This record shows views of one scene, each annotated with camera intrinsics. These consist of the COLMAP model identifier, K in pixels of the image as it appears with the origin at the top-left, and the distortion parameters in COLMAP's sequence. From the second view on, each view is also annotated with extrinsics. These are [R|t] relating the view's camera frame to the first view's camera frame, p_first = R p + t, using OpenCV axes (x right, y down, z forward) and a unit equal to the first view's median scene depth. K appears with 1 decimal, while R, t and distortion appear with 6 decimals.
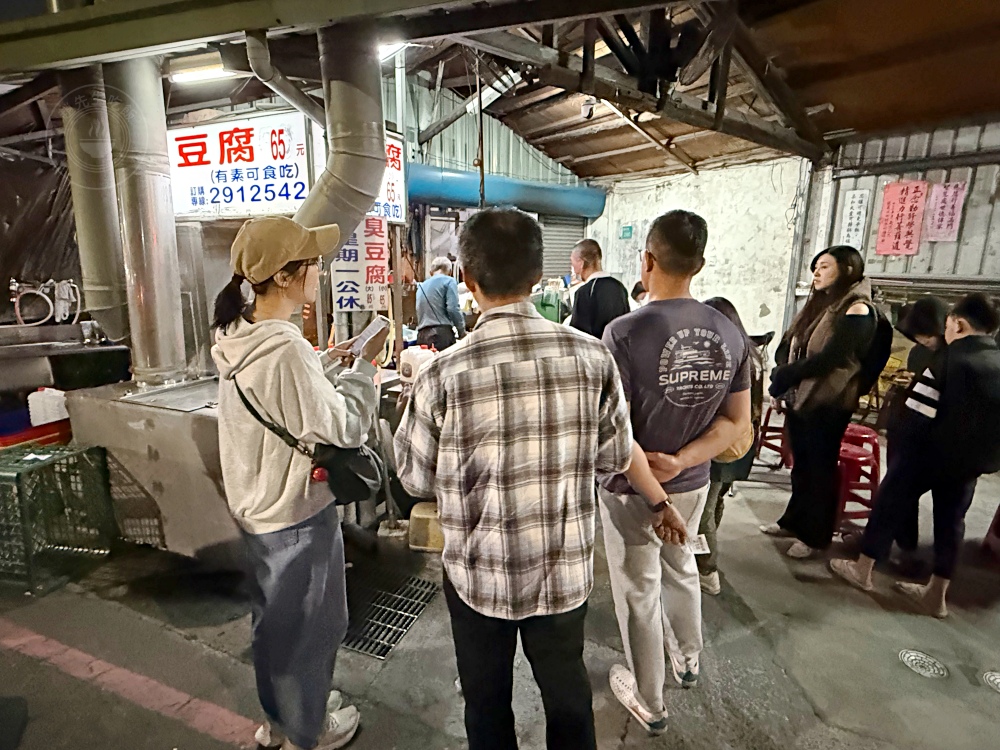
lens RADIAL K [[536.7, 0, 500.0], [0, 536.7, 375.0], [0, 0, 1]] dist [-0.011379, 0.002052]
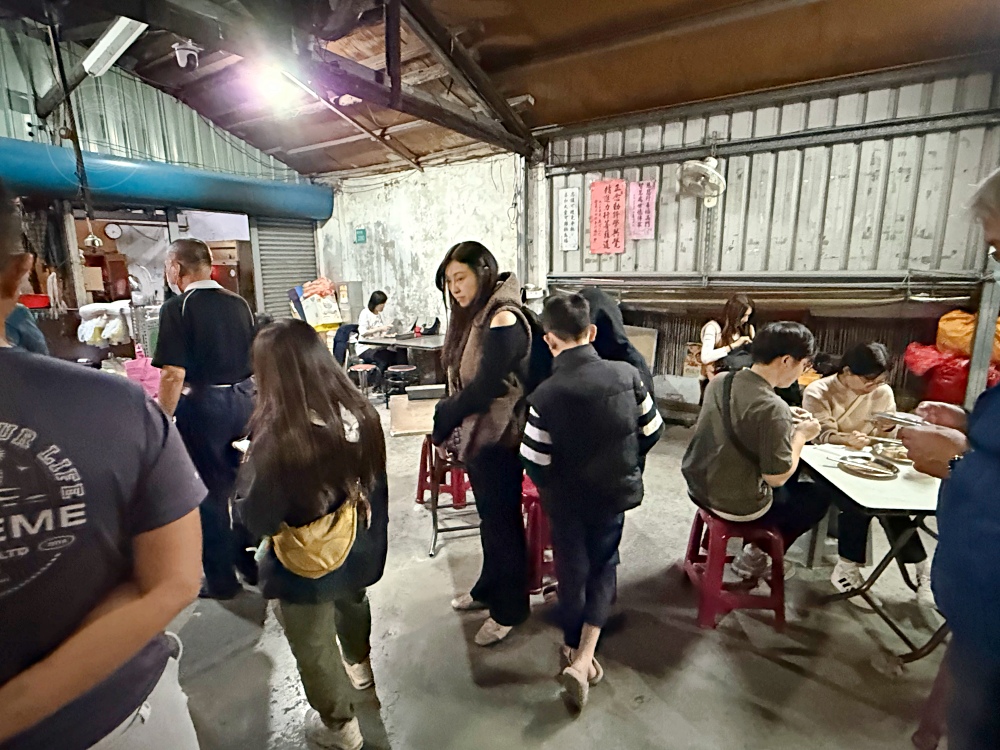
lens RADIAL K [[536.7, 0, 500.0], [0, 536.7, 375.0], [0, 0, 1]] dist [-0.011379, 0.002052]
pose [[0.933036, -0.096380, 0.346634, 0.186114], [0.101209, 0.994856, 0.004191, -0.024732], [-0.345255, 0.031172, 0.937991, 0.139399]]
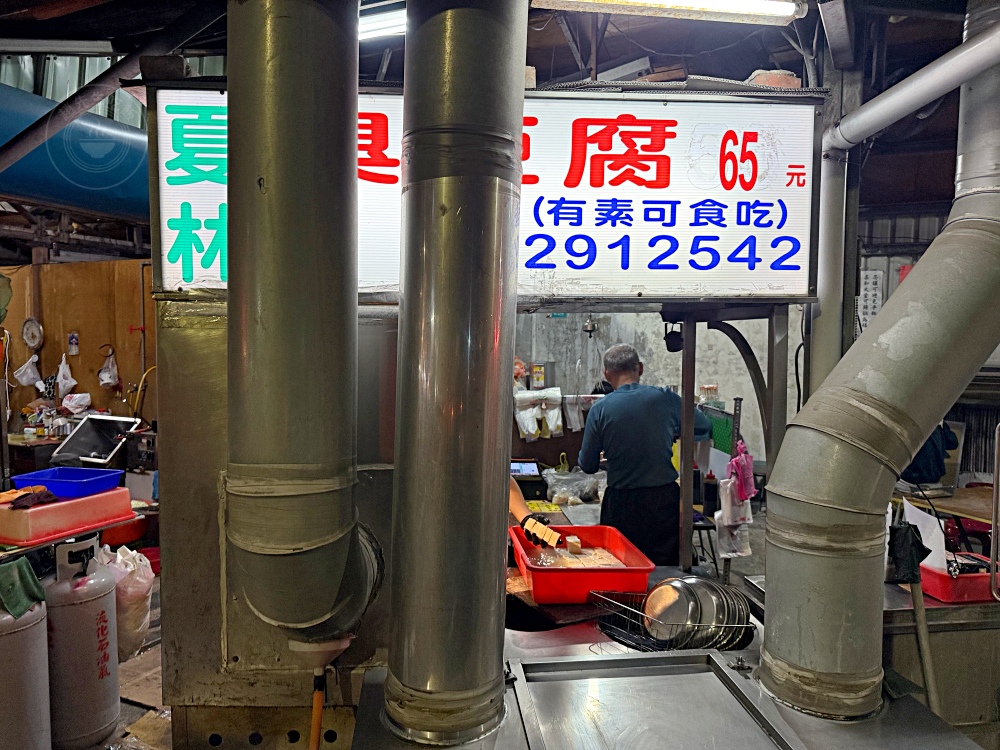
lens RADIAL K [[690.0, 0, 500.0], [0, 690.0, 375.0], [0, 0, 1]] dist [0.042056, -0.116416]
pose [[0.893253, -0.031077, 0.448479, -0.434413], [0.098580, 0.986868, -0.127962, -0.085730], [-0.438613, 0.158513, 0.884586, 0.273341]]
